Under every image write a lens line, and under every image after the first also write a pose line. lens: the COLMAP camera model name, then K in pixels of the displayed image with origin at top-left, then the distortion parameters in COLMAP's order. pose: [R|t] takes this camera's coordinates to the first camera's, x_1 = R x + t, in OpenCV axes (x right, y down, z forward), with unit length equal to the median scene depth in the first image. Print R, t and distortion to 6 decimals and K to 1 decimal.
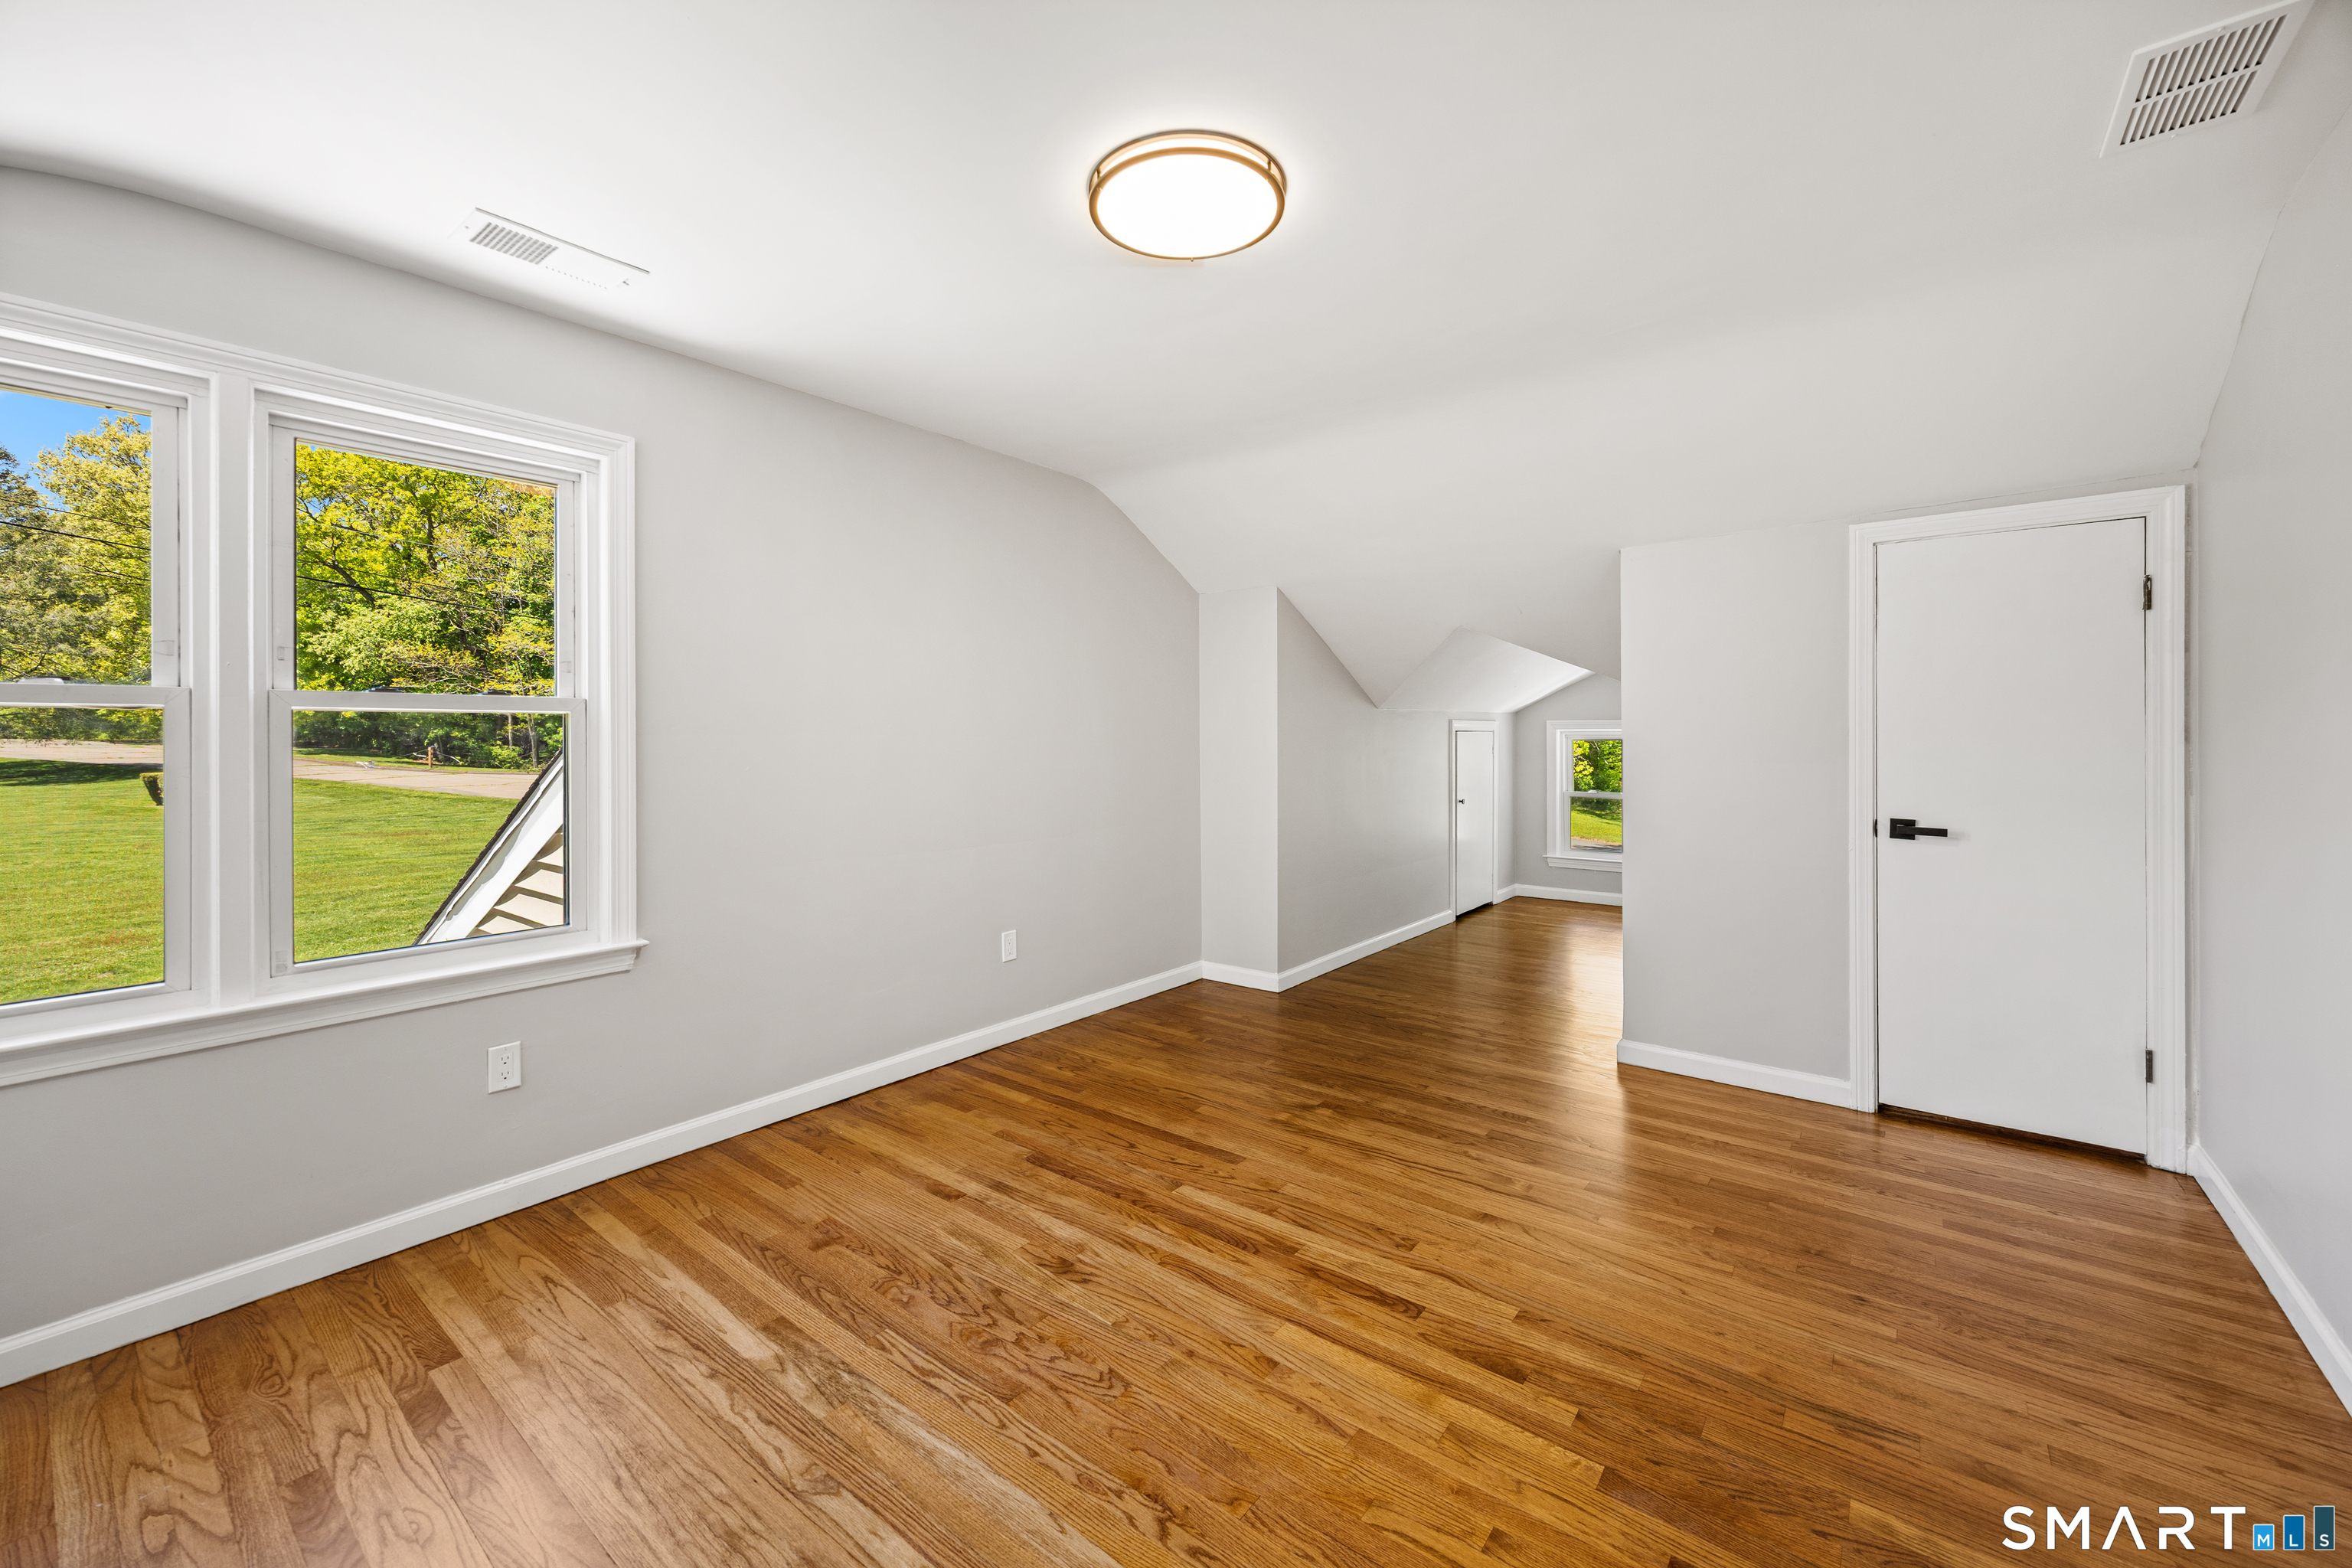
lens RADIAL K [[938.4, 0, 1190.3], [0, 938.4, 741.3], [0, 0, 1]] dist [-0.001380, 0.001076]
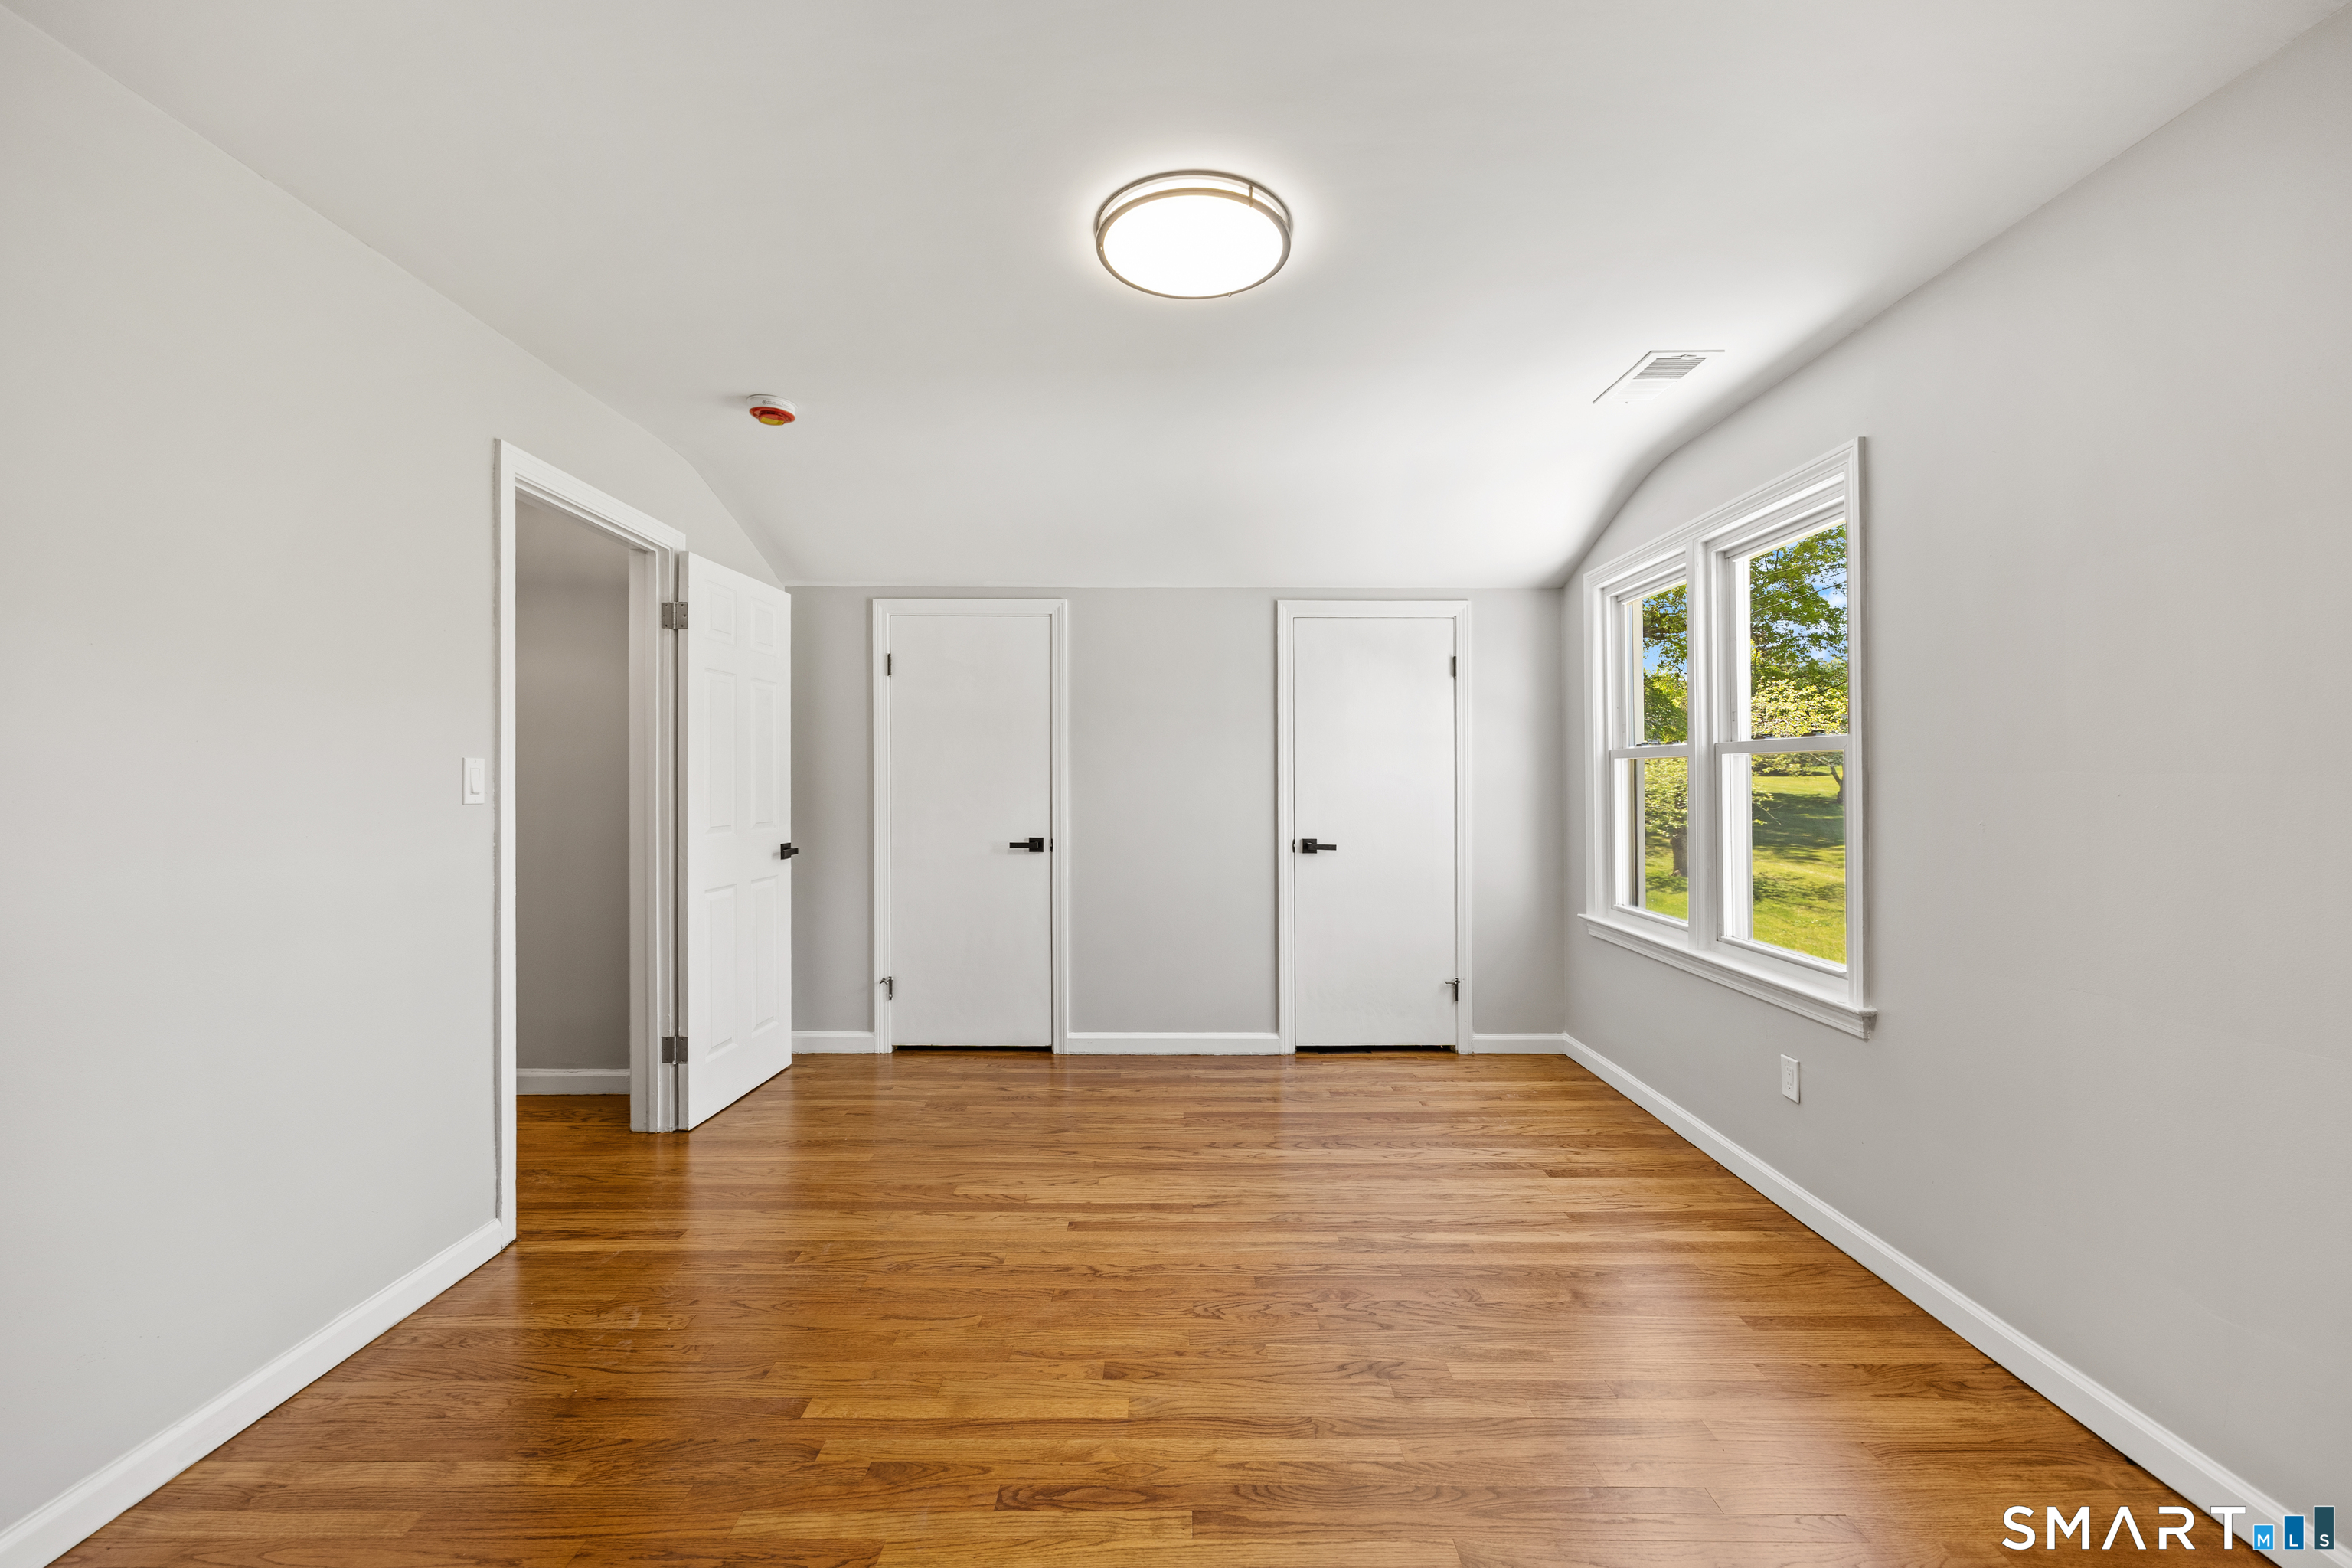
lens RADIAL K [[938.4, 0, 1169.6], [0, 938.4, 773.7], [0, 0, 1]] dist [-0.001380, 0.001076]
pose [[-0.797913, -0.000462, -0.602773, 0.597039], [-0.004810, 0.999973, 0.005600, -0.012772], [0.602754, 0.007367, -0.797893, 1.681850]]
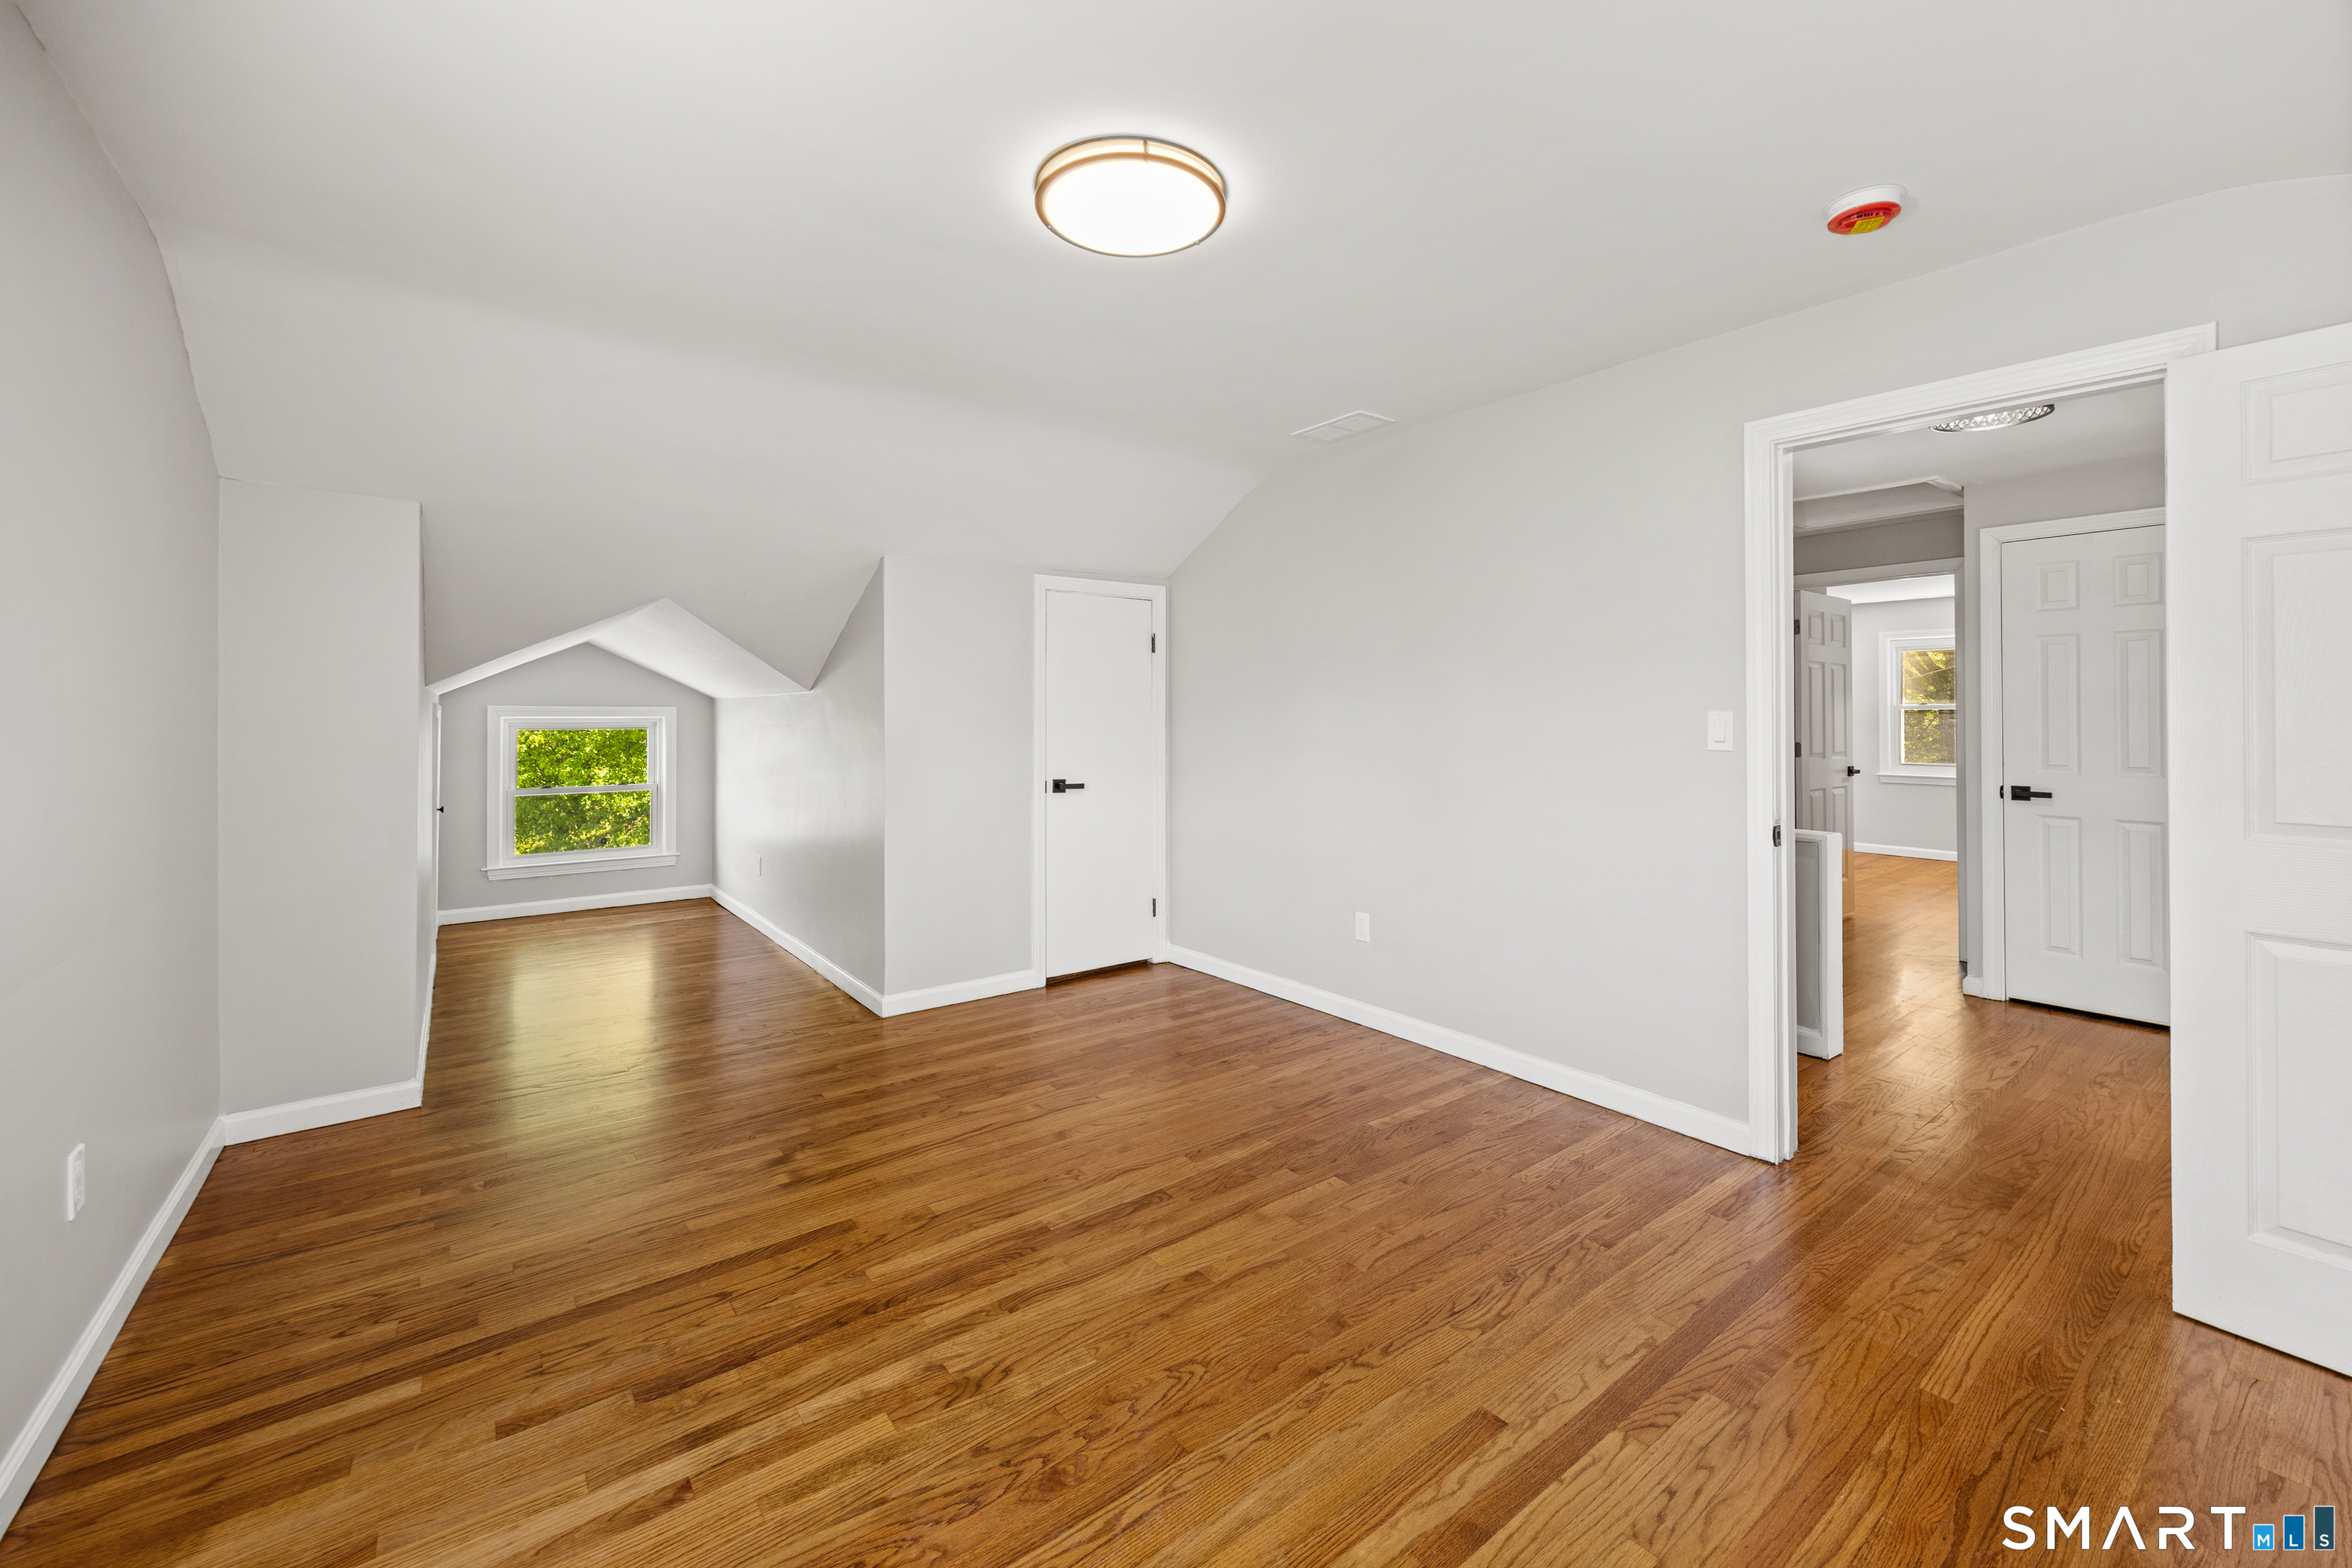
lens RADIAL K [[938.4, 0, 1184.9], [0, 938.4, 719.4], [0, 0, 1]] dist [-0.001380, 0.001076]
pose [[0.247279, 0.003900, 0.968936, -0.918584], [0.006705, 0.999961, -0.005736, -0.002934], [-0.968921, 0.007915, 0.247243, 0.653716]]
